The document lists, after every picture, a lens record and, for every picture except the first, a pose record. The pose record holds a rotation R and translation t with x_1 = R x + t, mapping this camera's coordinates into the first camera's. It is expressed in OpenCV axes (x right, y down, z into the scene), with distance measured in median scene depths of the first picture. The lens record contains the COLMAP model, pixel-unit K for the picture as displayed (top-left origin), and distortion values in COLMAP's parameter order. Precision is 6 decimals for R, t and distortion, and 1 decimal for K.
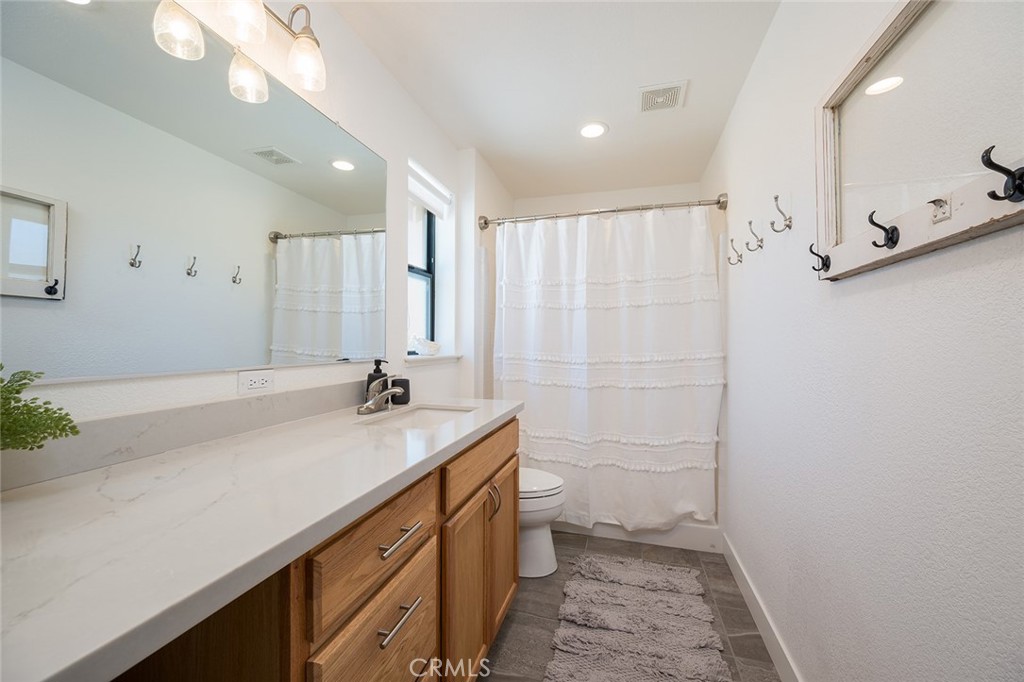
lens RADIAL K [[398.9, 0, 512.1], [0, 398.9, 340.2], [0, 0, 1]] dist [-0.007100, 0.000556]
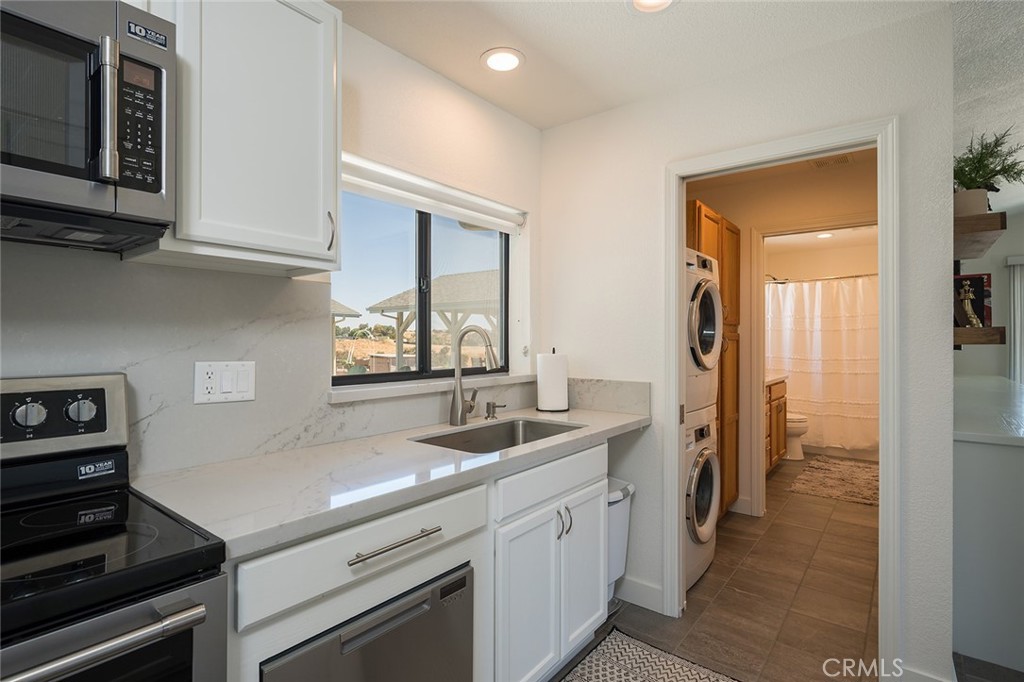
lens RADIAL K [[501.1, 0, 512.7], [0, 501.1, 339.7], [0, 0, 1]] dist [-0.004150, 0.000255]
pose [[0.923478, -0.004068, -0.383630, -0.249412], [0.001238, 0.999970, -0.007622, -0.022327], [0.383649, 0.006563, 0.923456, -1.720780]]
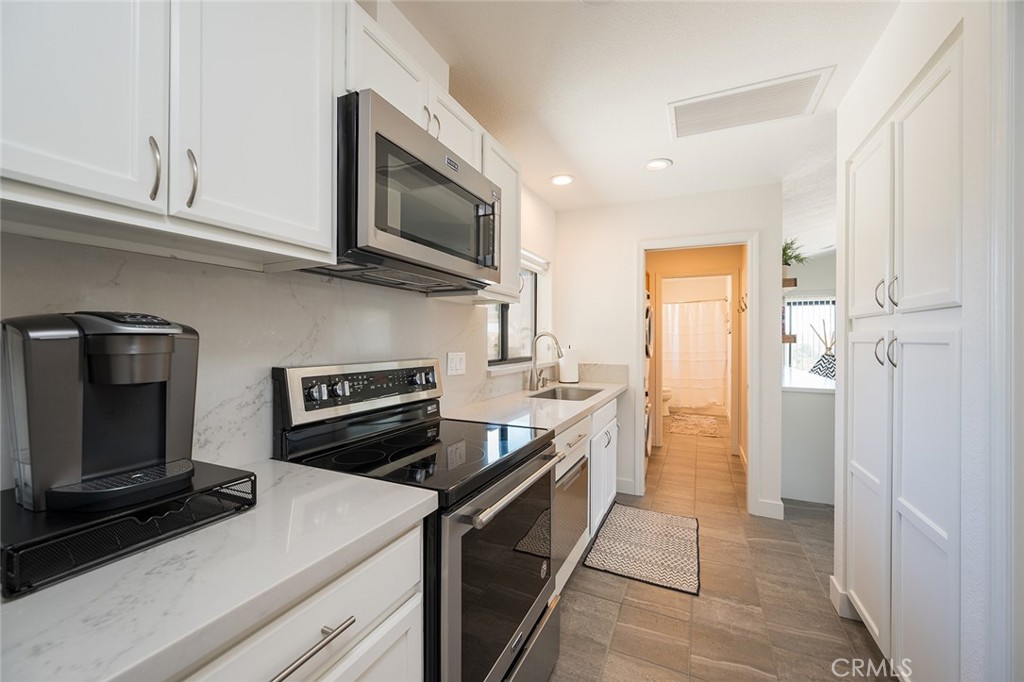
lens RADIAL K [[398.9, 0, 514.4], [0, 398.9, 340.6], [0, 0, 1]] dist [-0.007100, 0.000556]
pose [[0.987120, 0.000643, -0.159979, -0.546995], [-0.001269, 0.999992, -0.003811, -0.023516], [0.159975, 0.003965, 0.987113, -2.135585]]
